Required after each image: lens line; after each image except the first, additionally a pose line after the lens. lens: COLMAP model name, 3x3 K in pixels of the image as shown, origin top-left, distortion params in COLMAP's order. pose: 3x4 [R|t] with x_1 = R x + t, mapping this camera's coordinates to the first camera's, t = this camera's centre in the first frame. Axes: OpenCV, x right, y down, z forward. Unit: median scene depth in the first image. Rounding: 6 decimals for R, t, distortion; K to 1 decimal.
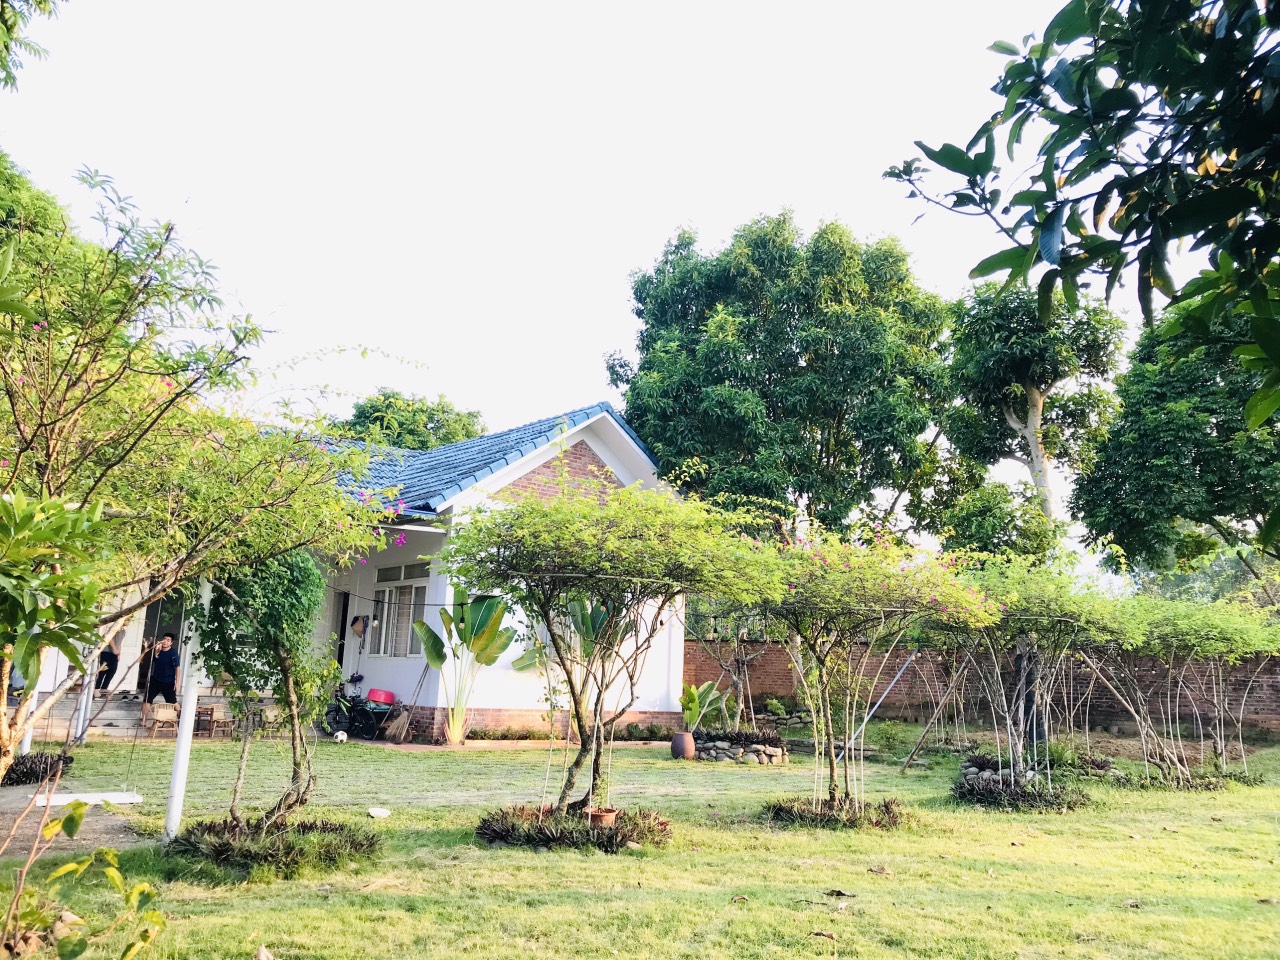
lens RADIAL K [[1089.7, 0, 640.0], [0, 1089.7, 480.0], [0, 0, 1]] dist [0.012759, -0.002113]
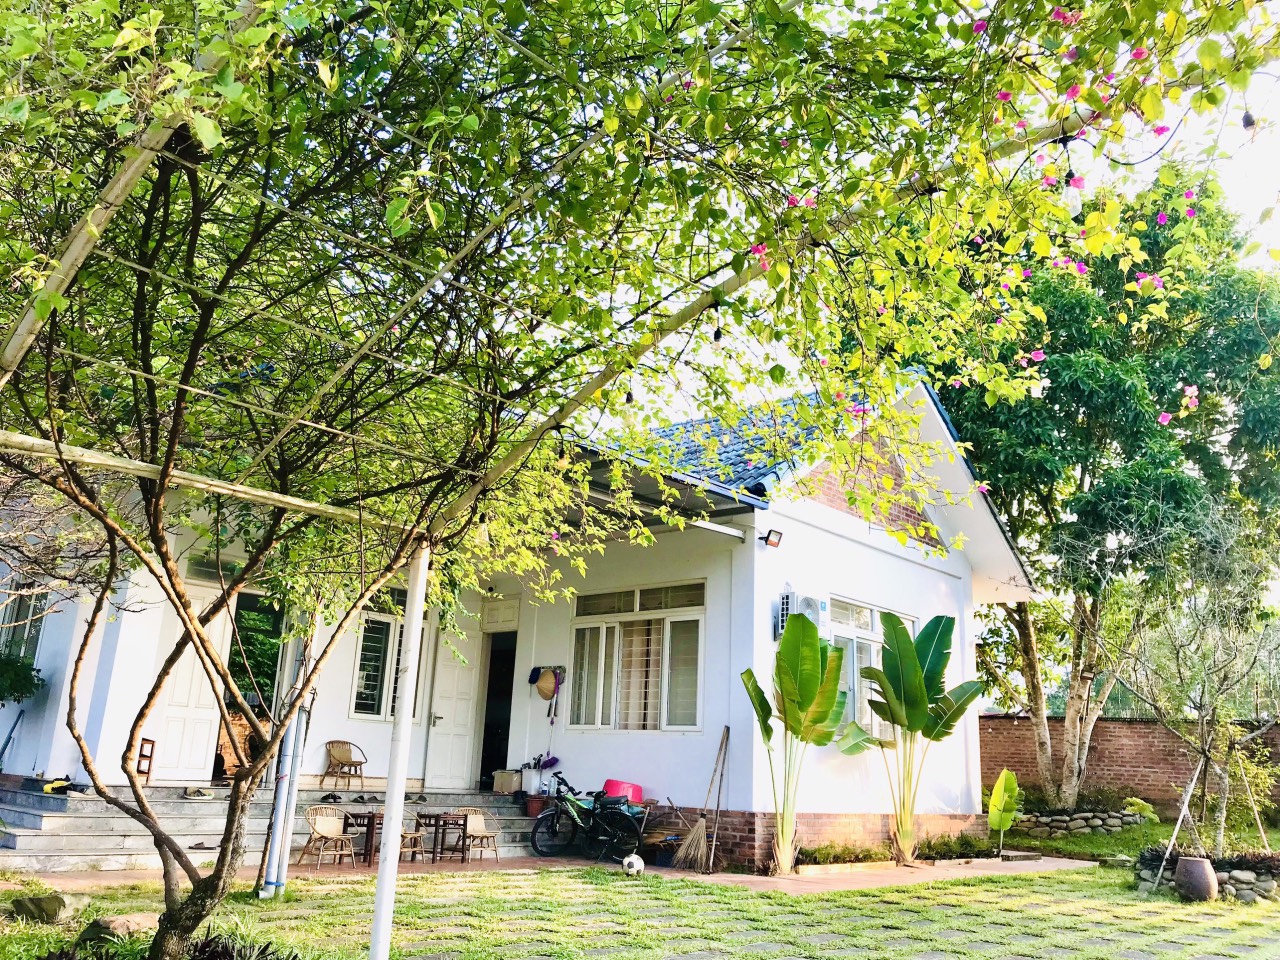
lens RADIAL K [[1089.7, 0, 640.0], [0, 1089.7, 480.0], [0, 0, 1]] dist [0.012759, -0.002113]
pose [[0.986743, 0.045912, 0.155663, -0.354859], [-0.035779, 0.997092, -0.067280, 0.061927], [-0.158299, 0.060819, 0.985516, 0.376832]]
